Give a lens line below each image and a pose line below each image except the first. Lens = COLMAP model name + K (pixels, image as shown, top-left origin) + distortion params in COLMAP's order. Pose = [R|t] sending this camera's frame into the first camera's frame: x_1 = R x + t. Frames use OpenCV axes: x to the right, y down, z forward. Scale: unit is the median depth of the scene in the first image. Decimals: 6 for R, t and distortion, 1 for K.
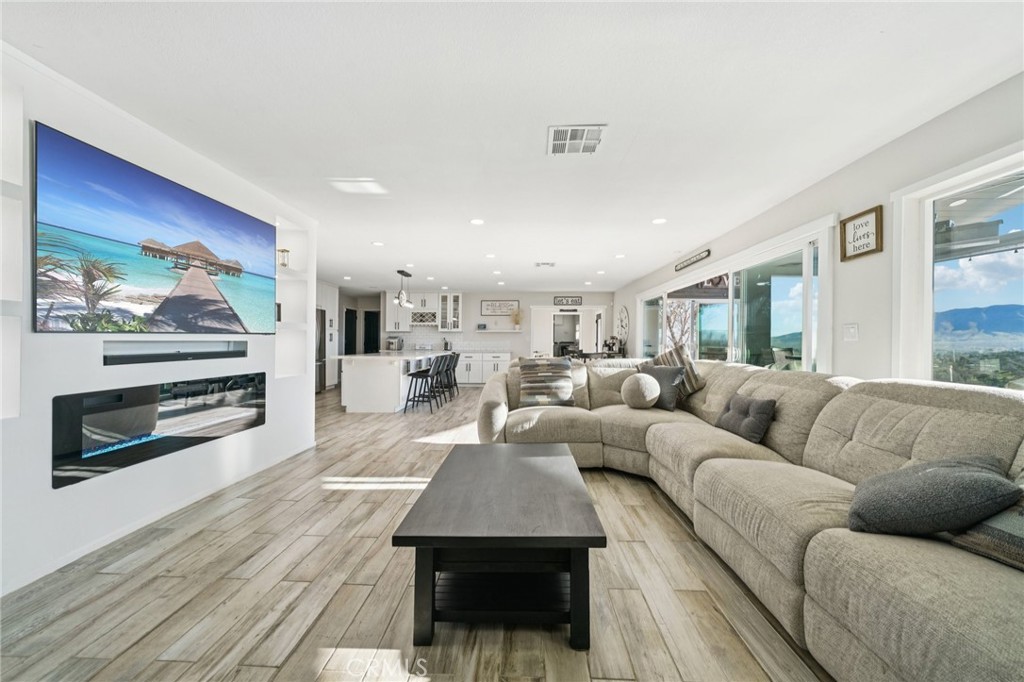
lens RADIAL K [[390.0, 0, 511.8], [0, 390.0, 342.3], [0, 0, 1]] dist [0.002093, 0.000181]
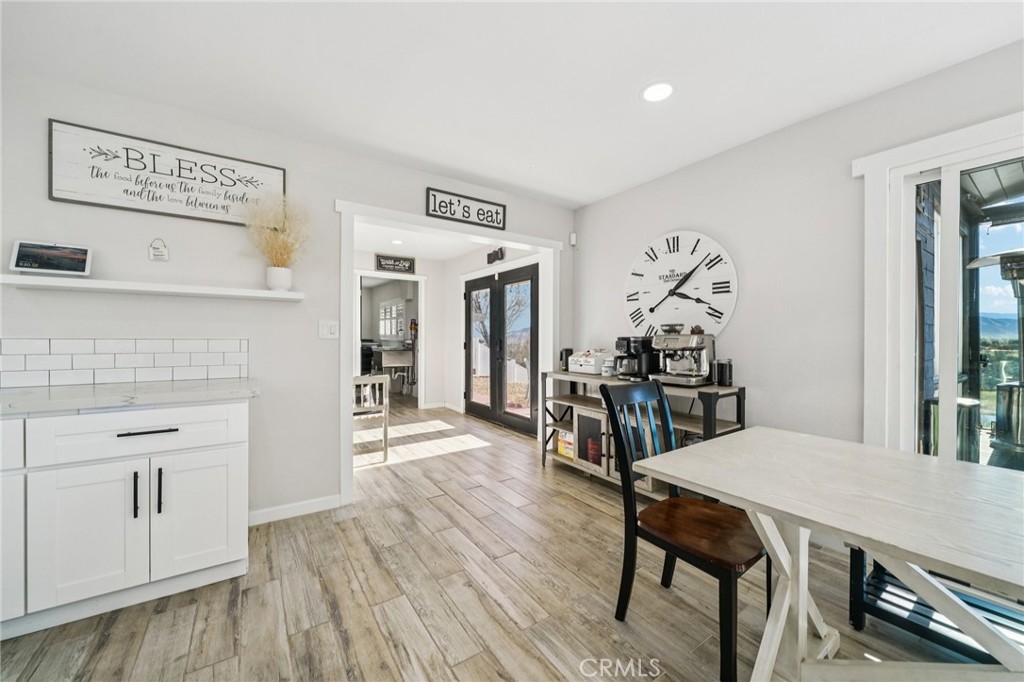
lens RADIAL K [[390.0, 0, 516.0], [0, 390.0, 342.1], [0, 0, 1]] dist [0.002093, 0.000181]
pose [[0.804427, -0.006433, 0.594017, -0.011808], [0.001323, 0.999958, 0.009038, -0.002581], [-0.594050, -0.006484, 0.804402, 0.725587]]
